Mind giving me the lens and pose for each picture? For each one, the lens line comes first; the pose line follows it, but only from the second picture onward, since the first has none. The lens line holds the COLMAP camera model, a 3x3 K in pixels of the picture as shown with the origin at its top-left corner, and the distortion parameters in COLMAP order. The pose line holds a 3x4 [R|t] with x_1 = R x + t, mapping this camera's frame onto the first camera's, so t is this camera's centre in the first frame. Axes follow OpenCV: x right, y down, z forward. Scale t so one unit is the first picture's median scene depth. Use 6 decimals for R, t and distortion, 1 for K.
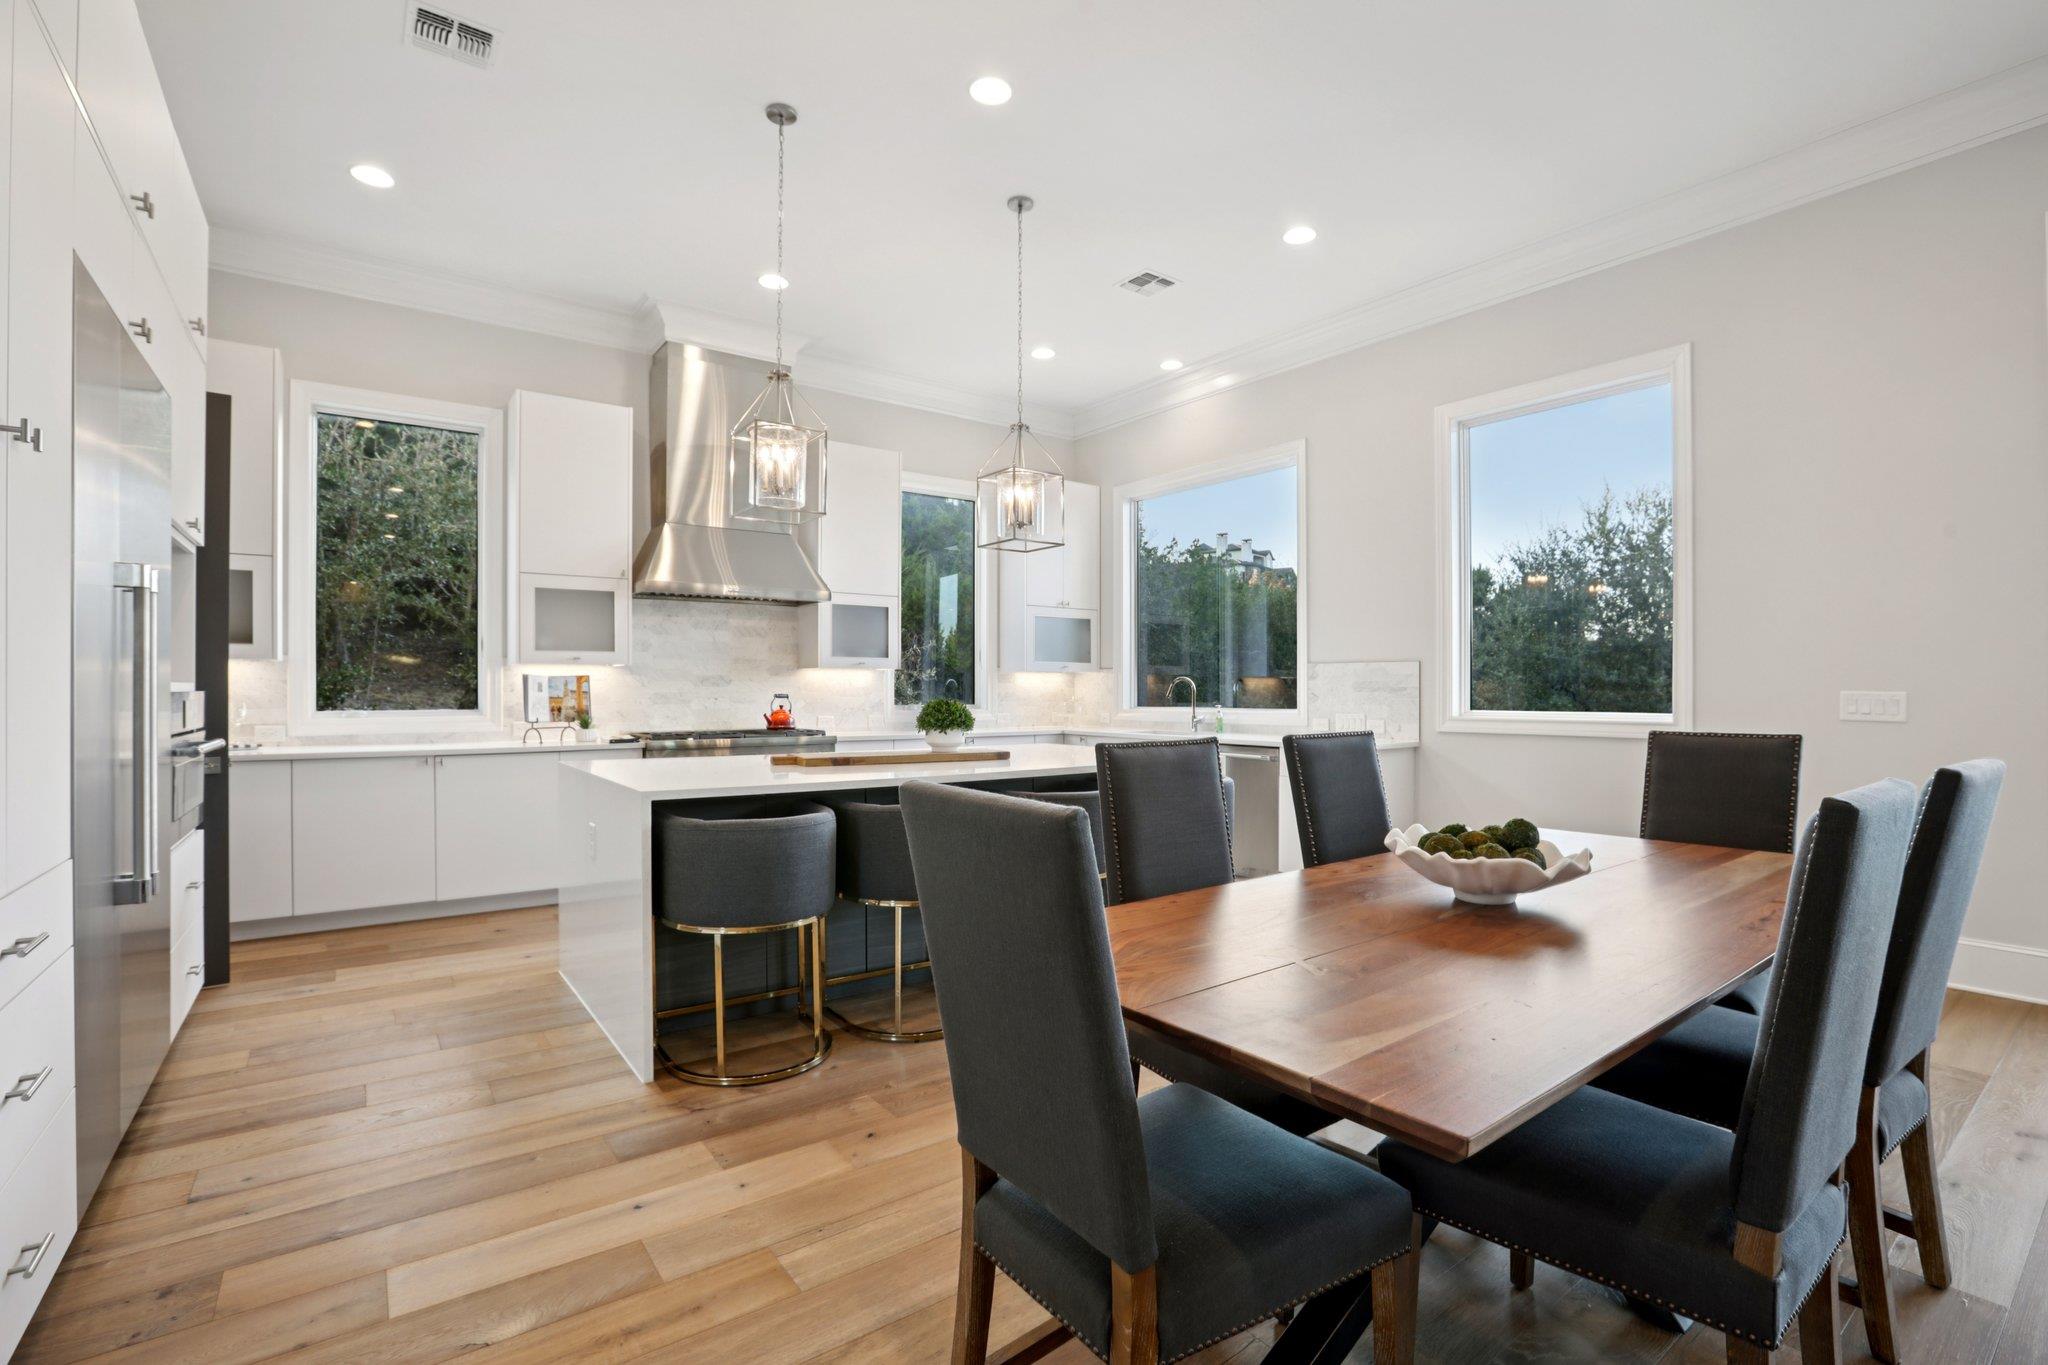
lens RADIAL K [[922.6, 0, 1026.0], [0, 922.6, 681.8], [0, 0, 1]] dist [-0.037055, 0.008127]
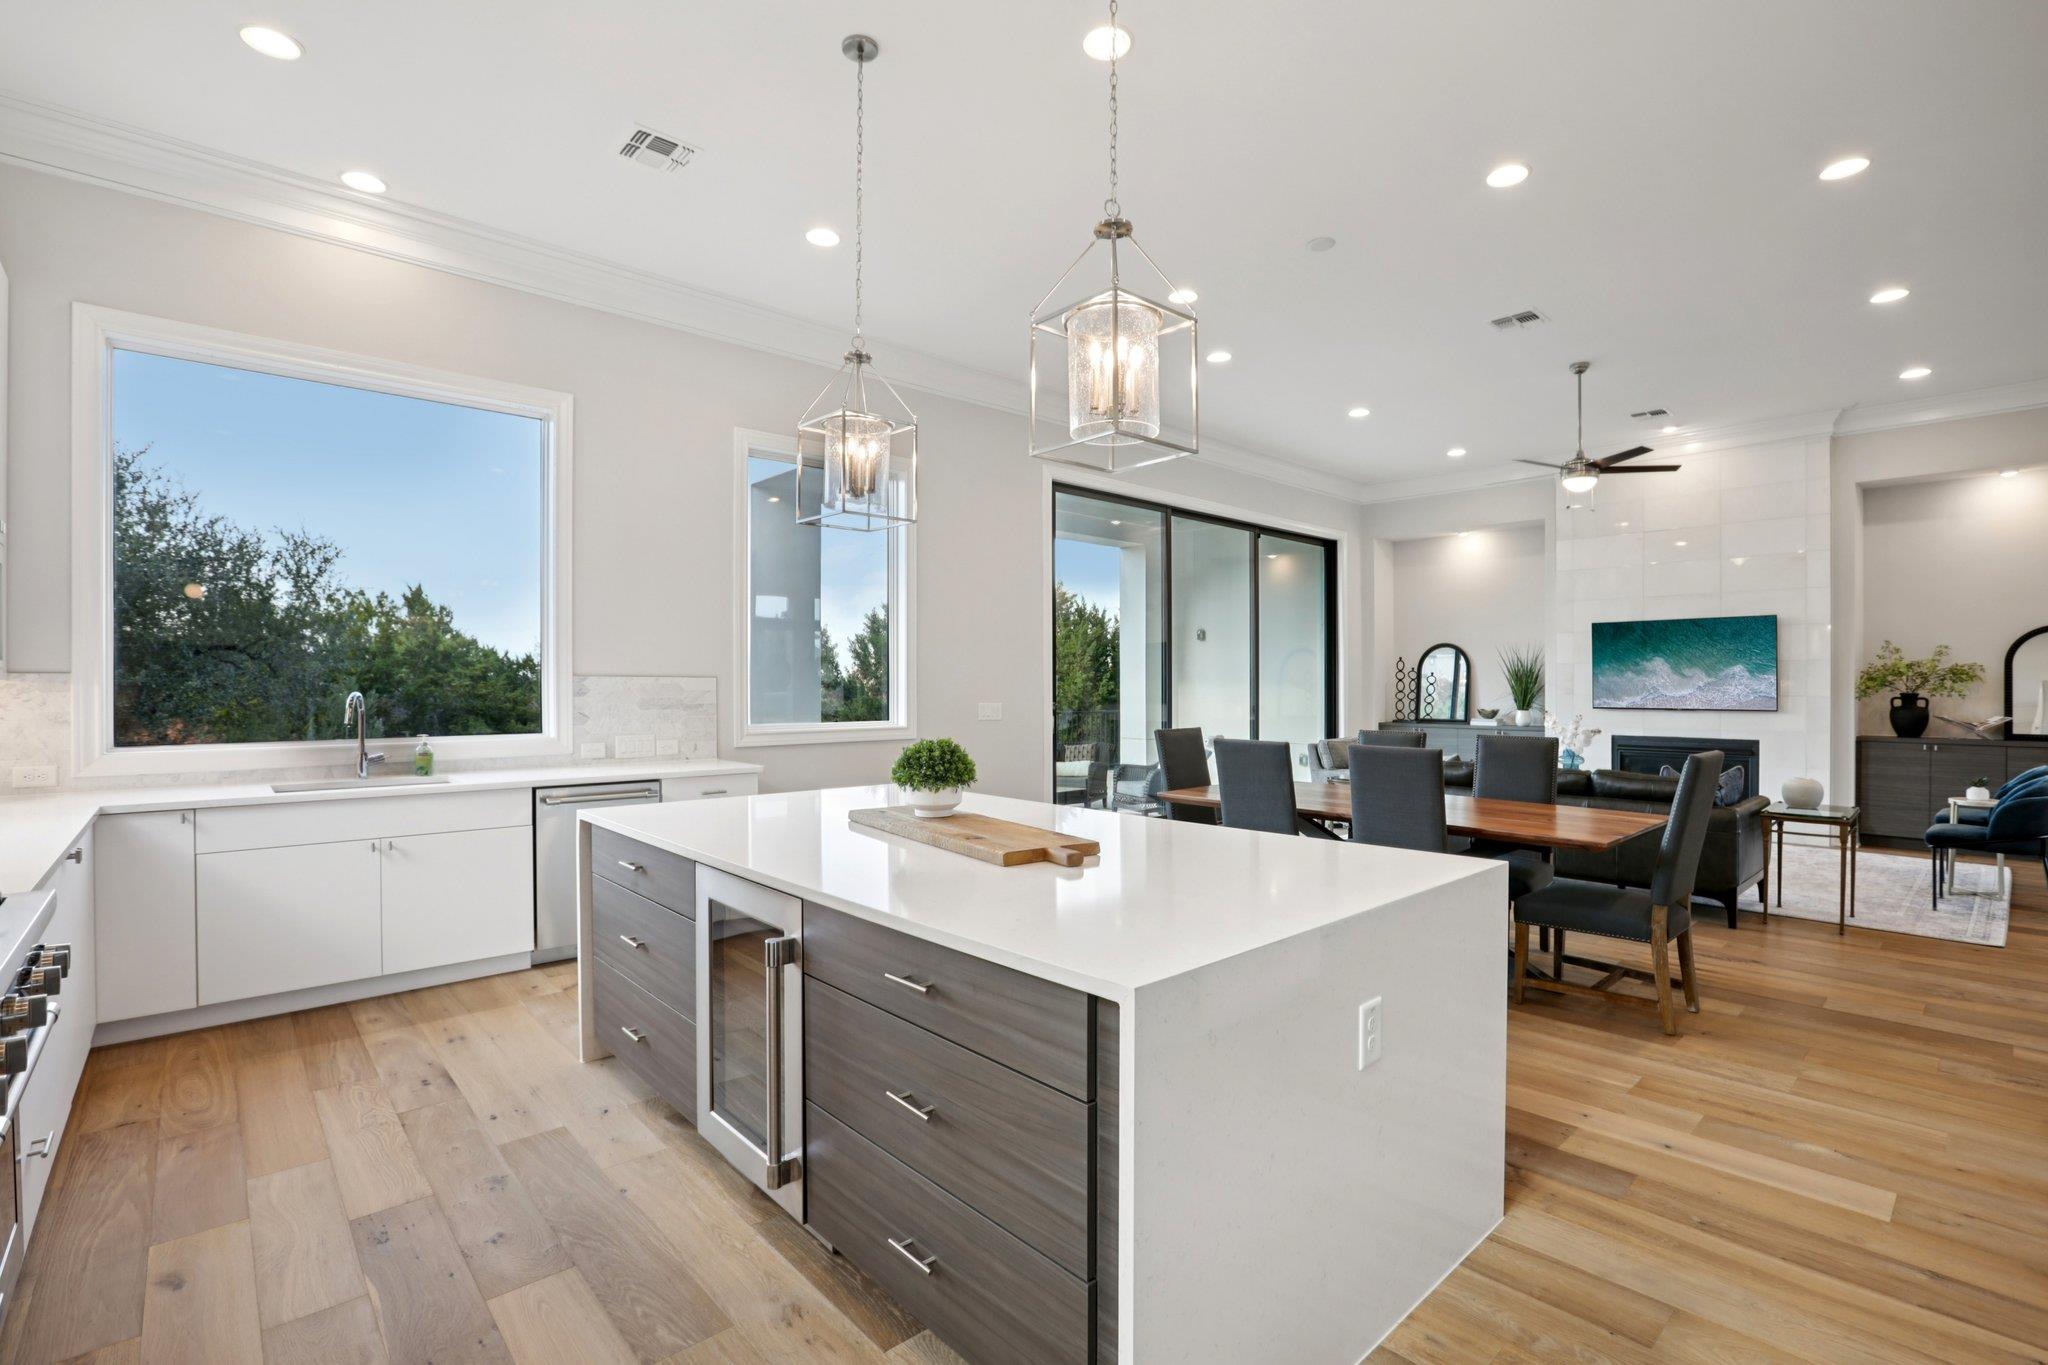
lens RADIAL K [[922.6, 0, 1036.5], [0, 922.6, 699.0], [0, 0, 1]] dist [-0.037055, 0.008127]
pose [[-0.103188, -0.015973, 0.994534, -0.563855], [-0.008433, 0.999849, 0.015184, -0.016250], [-0.994626, -0.006820, -0.103307, 0.720535]]
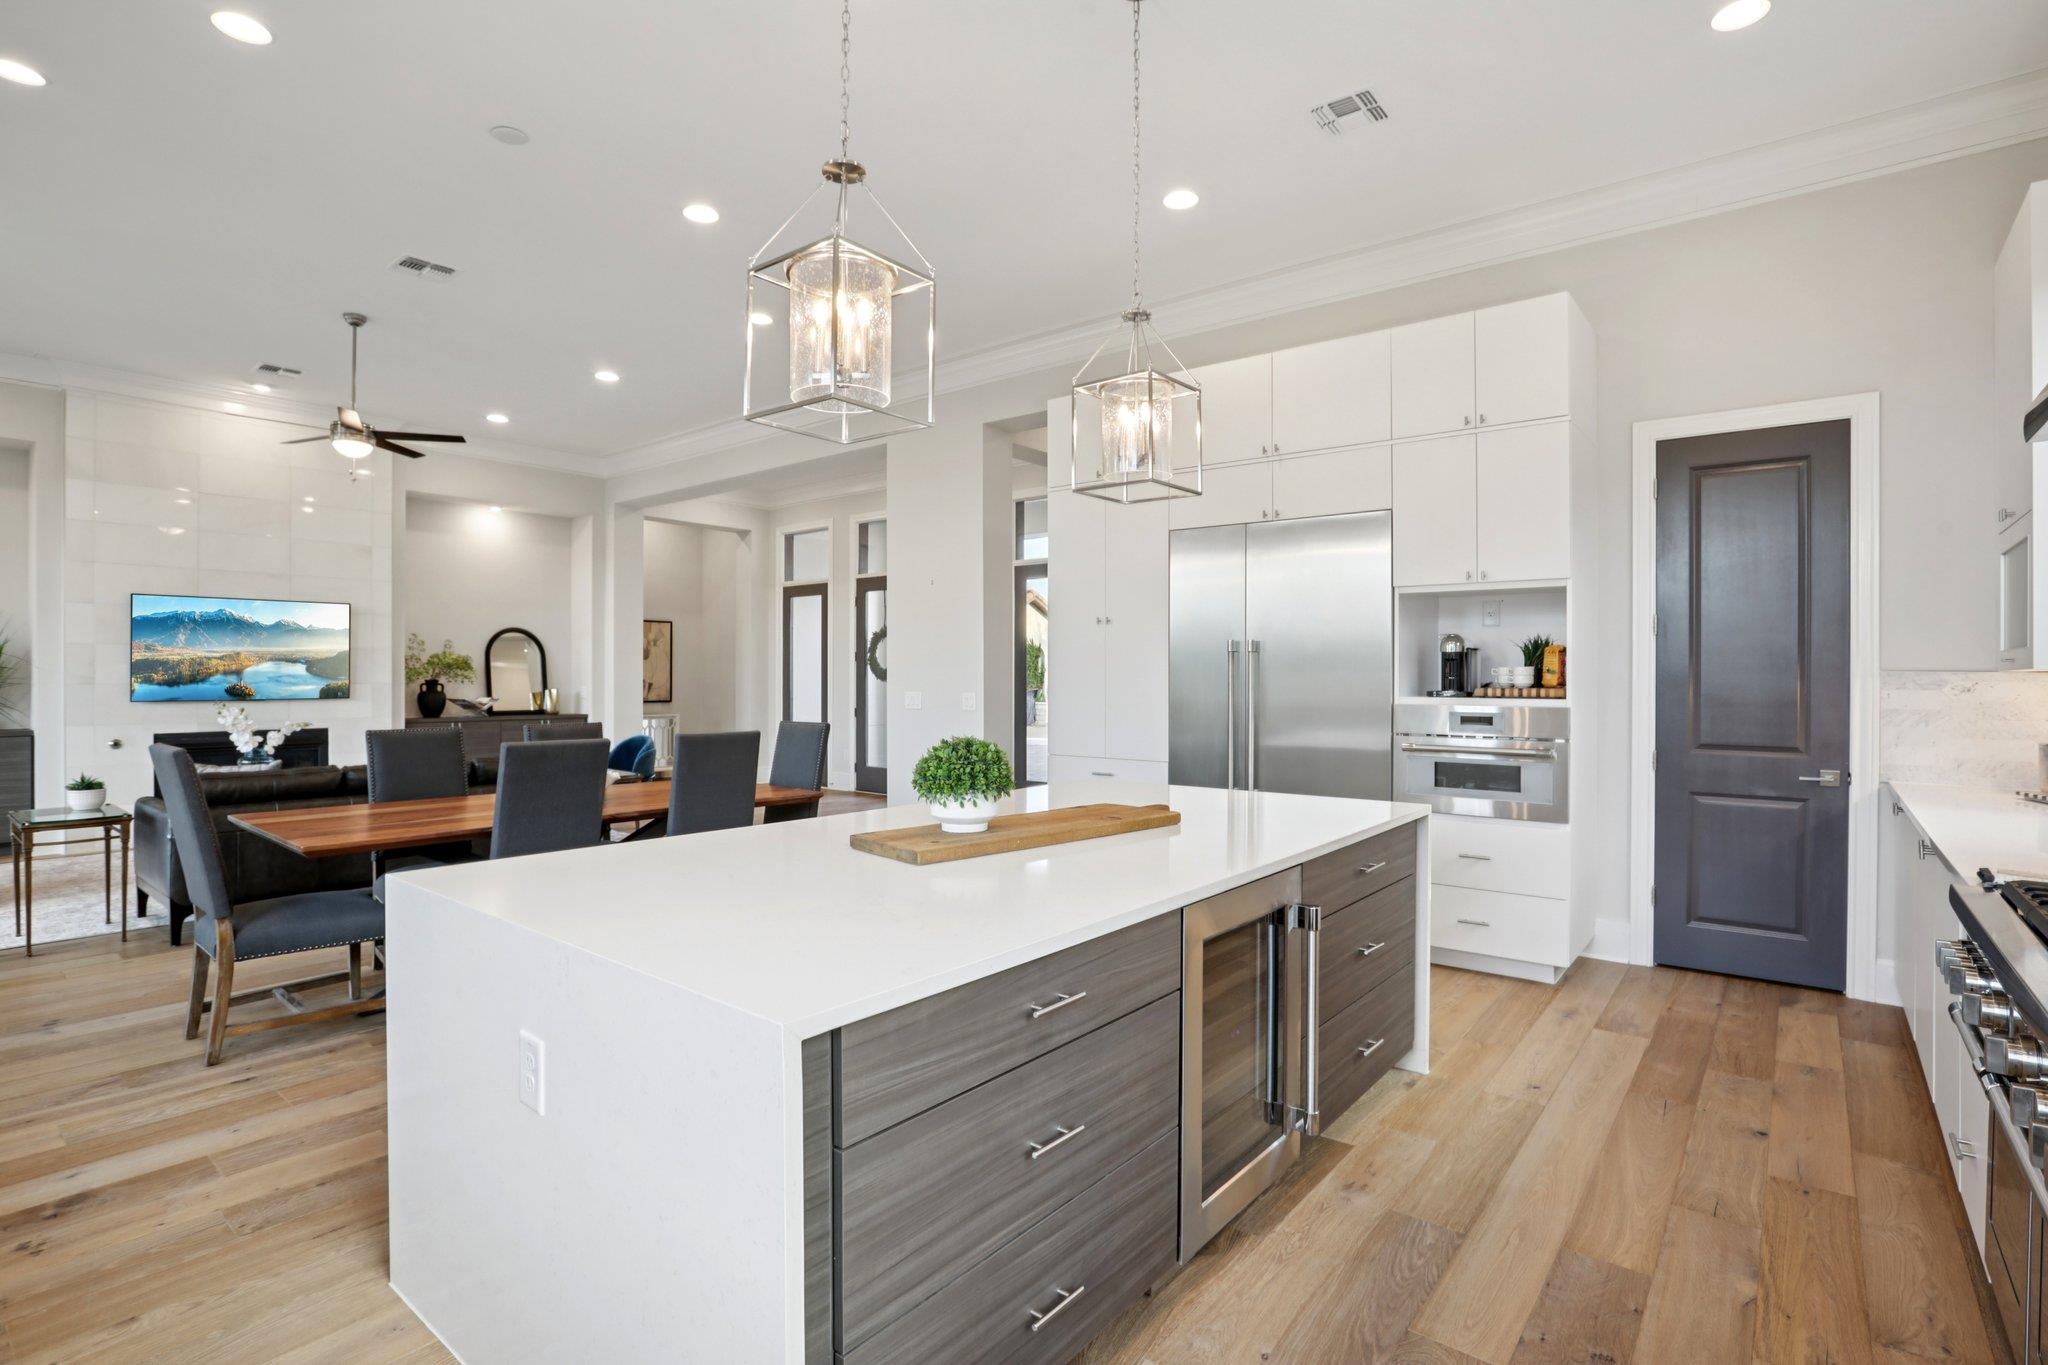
lens RADIAL K [[980.4, 0, 1025.2], [0, 980.4, 686.7], [0, 0, 1]] dist [-0.039897, 0.001919]
pose [[-0.969011, -0.002162, -0.247010, 0.018078], [-0.002362, 0.999997, 0.000516, -0.007537], [0.247008, 0.001083, -0.969013, 1.151685]]
